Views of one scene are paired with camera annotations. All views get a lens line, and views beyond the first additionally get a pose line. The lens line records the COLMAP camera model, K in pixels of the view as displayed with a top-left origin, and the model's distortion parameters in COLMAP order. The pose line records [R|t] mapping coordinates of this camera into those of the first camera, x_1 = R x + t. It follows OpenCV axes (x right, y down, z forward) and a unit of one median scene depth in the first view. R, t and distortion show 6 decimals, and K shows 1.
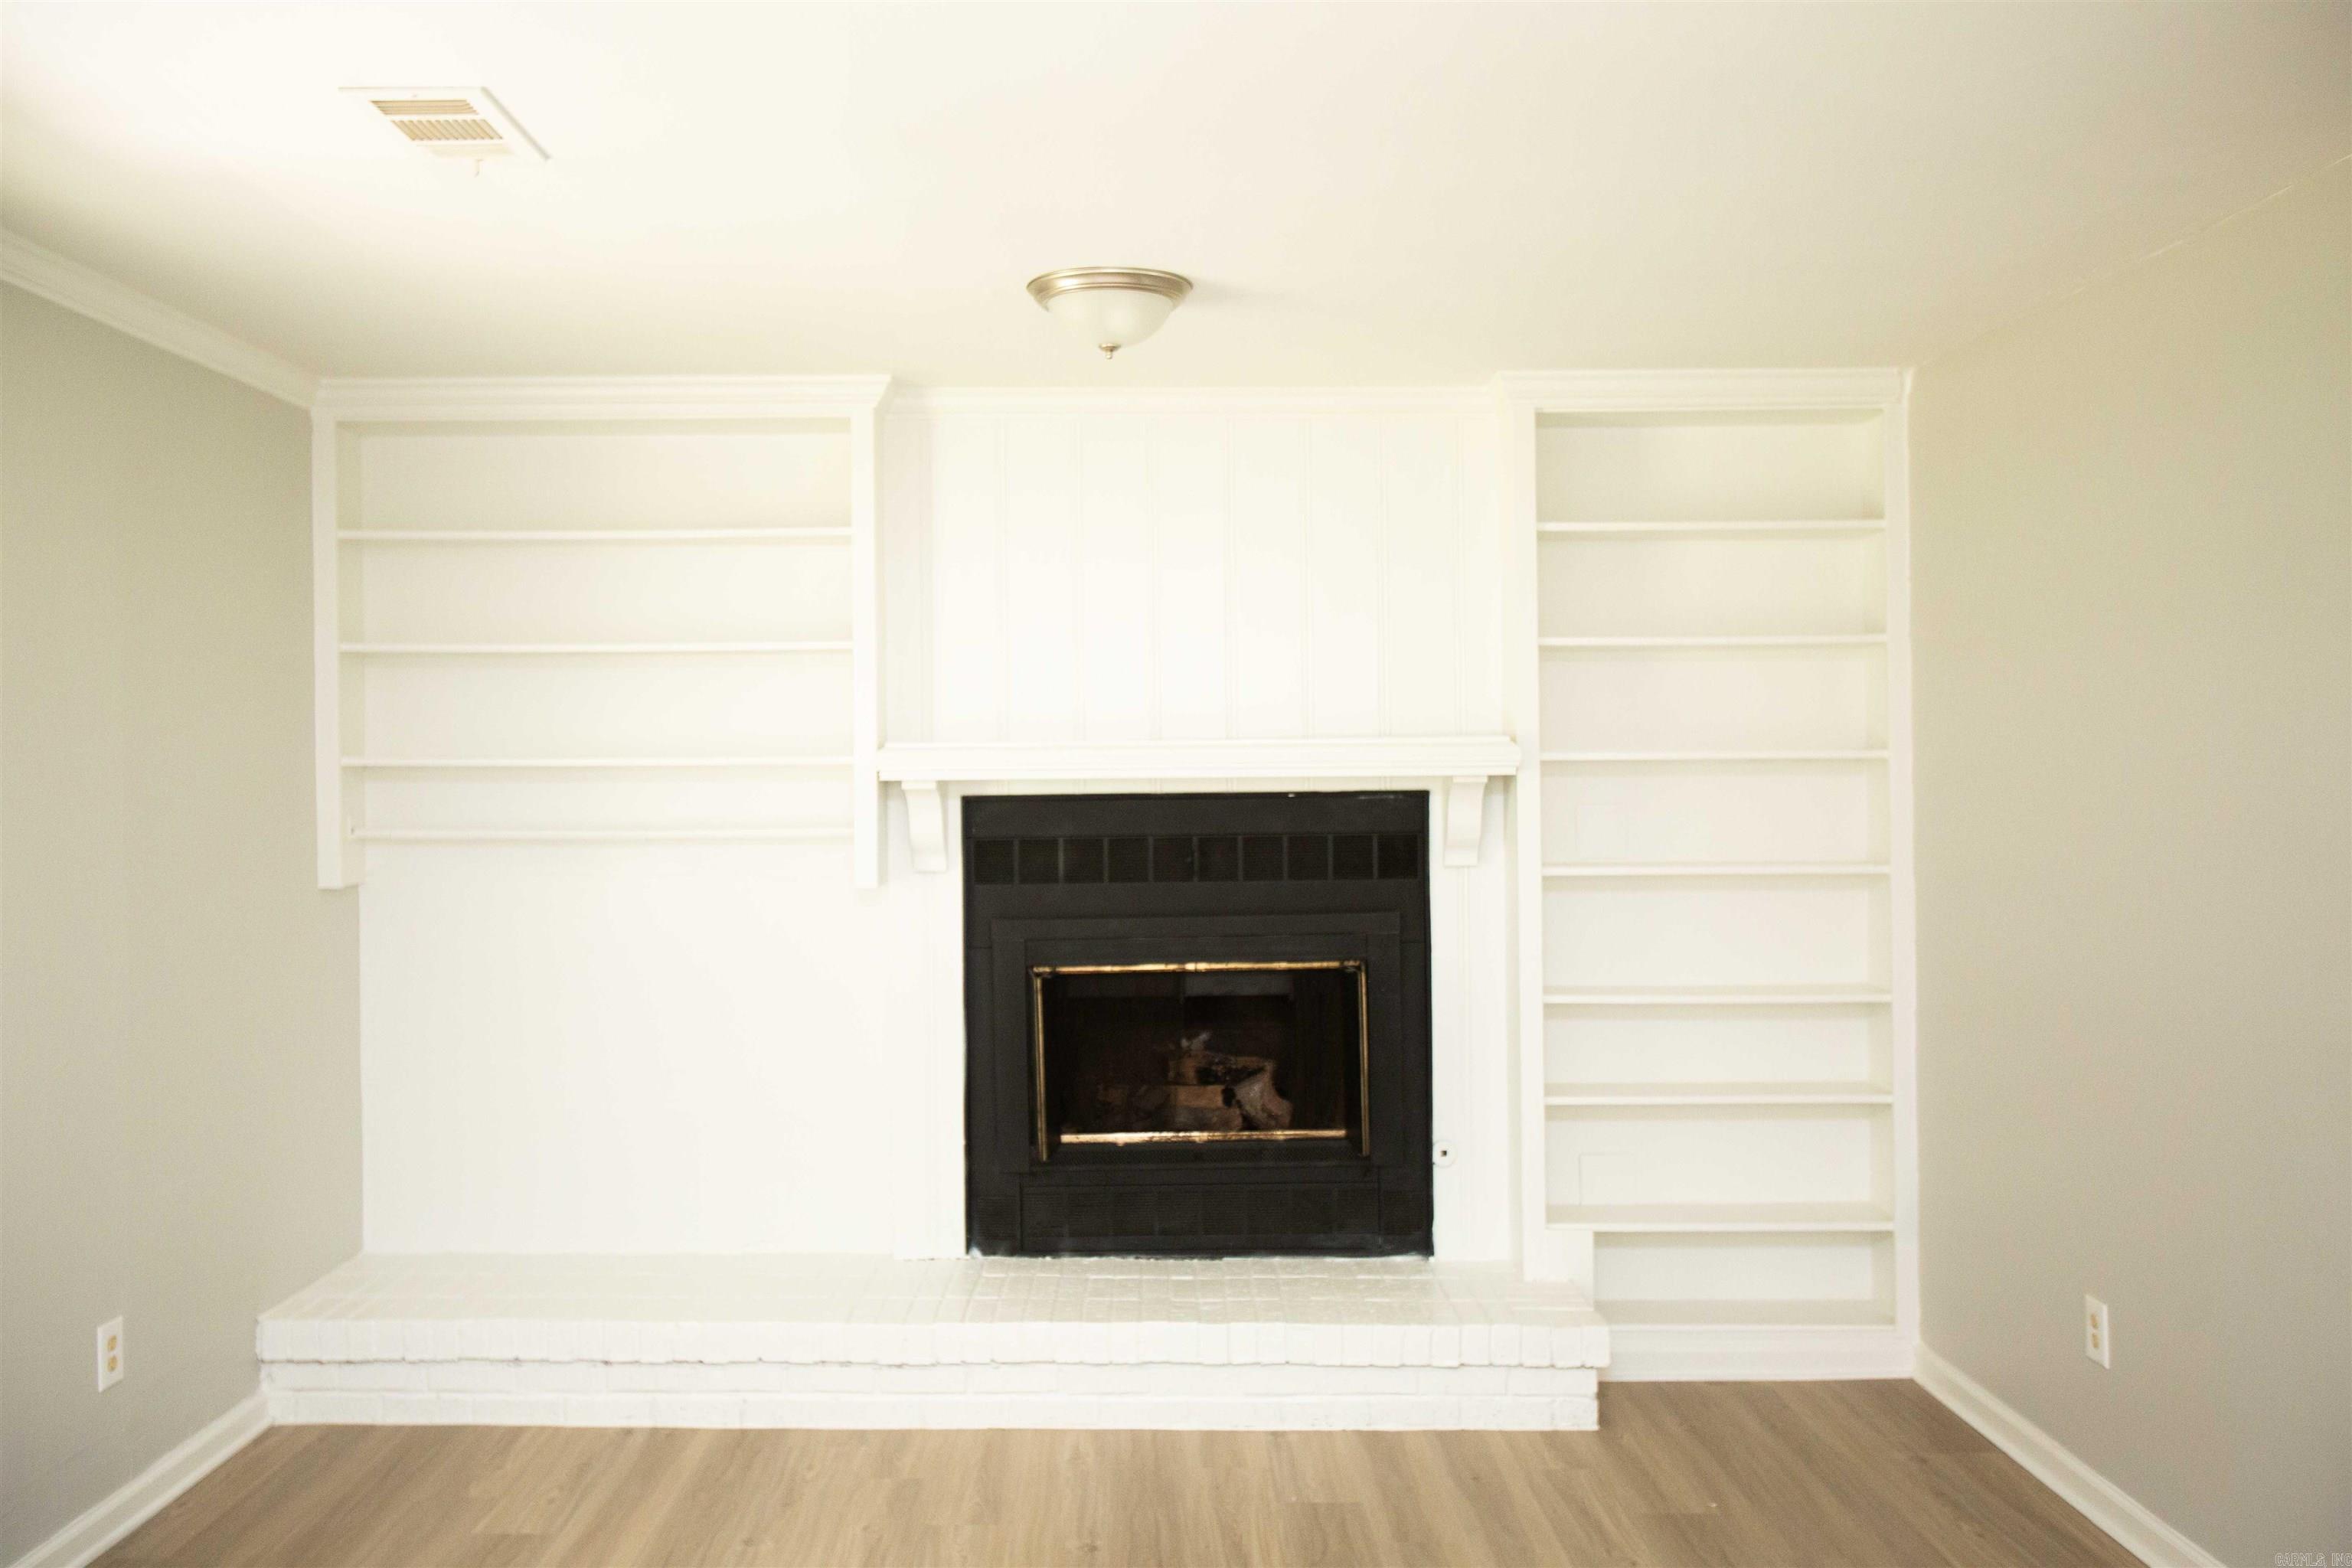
lens RADIAL K [[1898.1, 0, 1097.5], [0, 1898.1, 781.0], [0, 0, 1]] dist [0.042930, 0.002399]
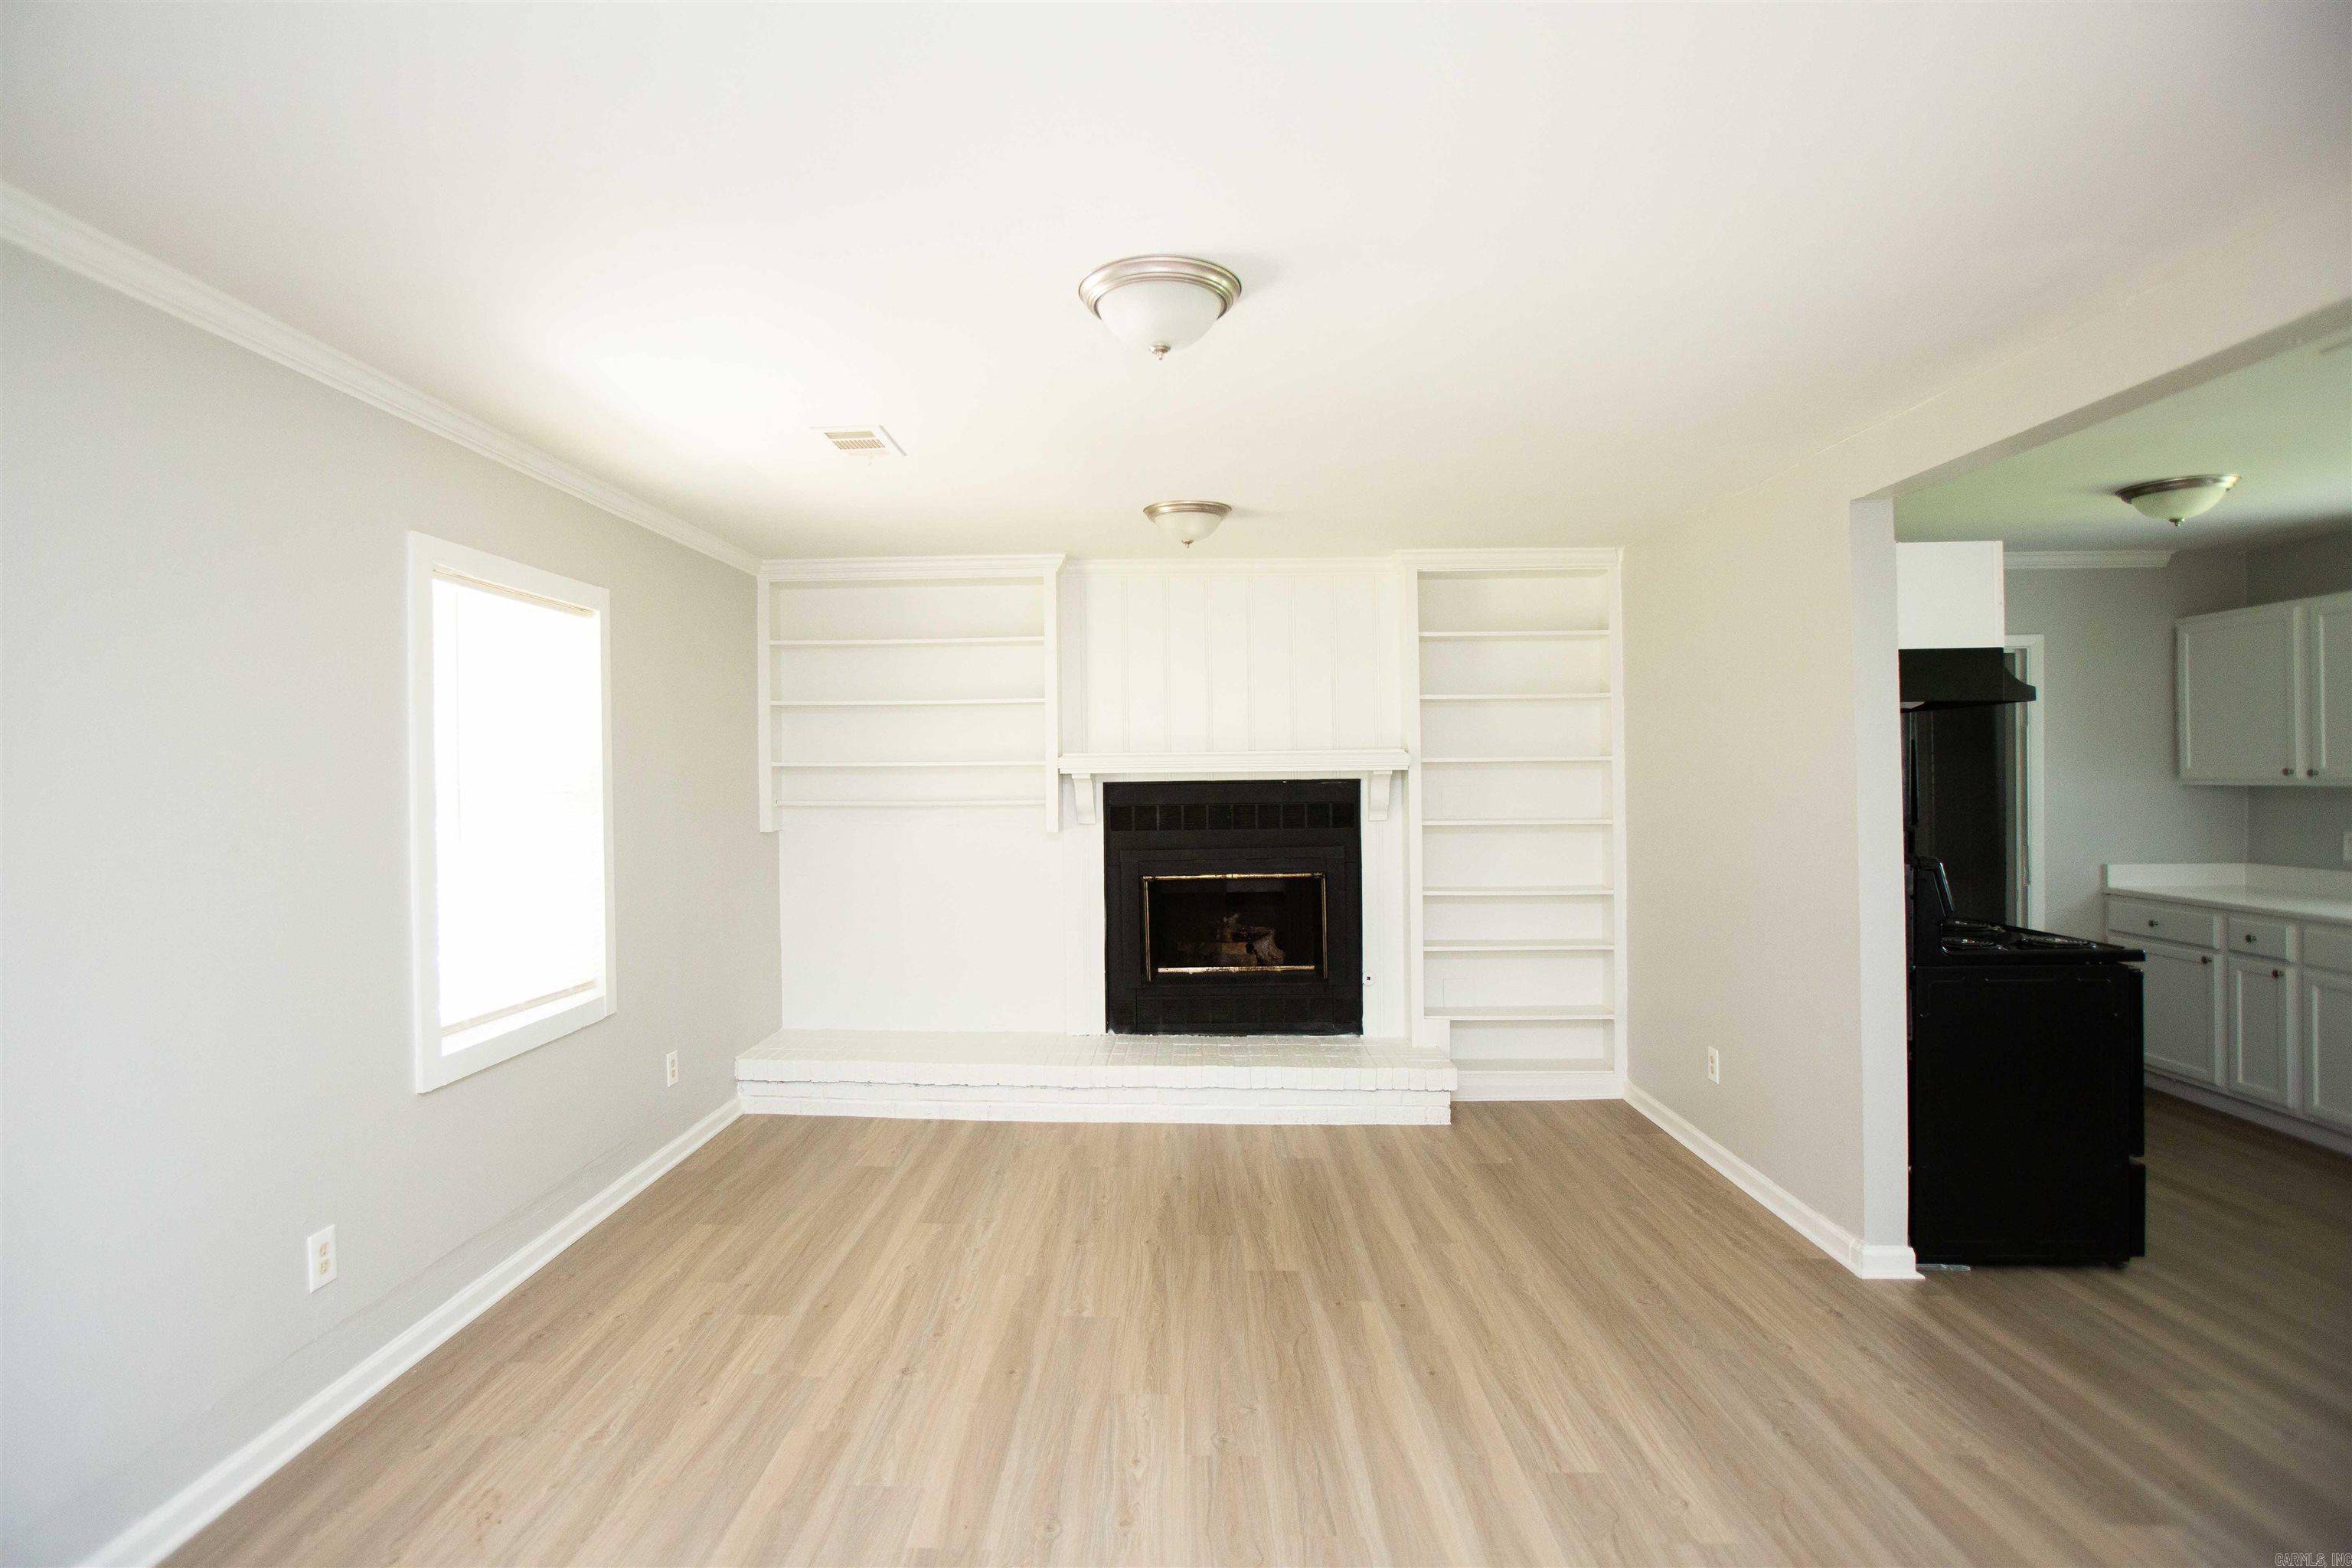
lens RADIAL K [[1144.6, 0, 1128.2], [0, 1144.6, 776.4], [0, 0, 1]] dist [-0.031326, 0.000023]
pose [[0.999471, -0.001703, -0.032493, -0.012804], [0.001602, 0.999994, -0.003145, 0.006136], [0.032498, 0.003092, 0.999467, -0.106964]]
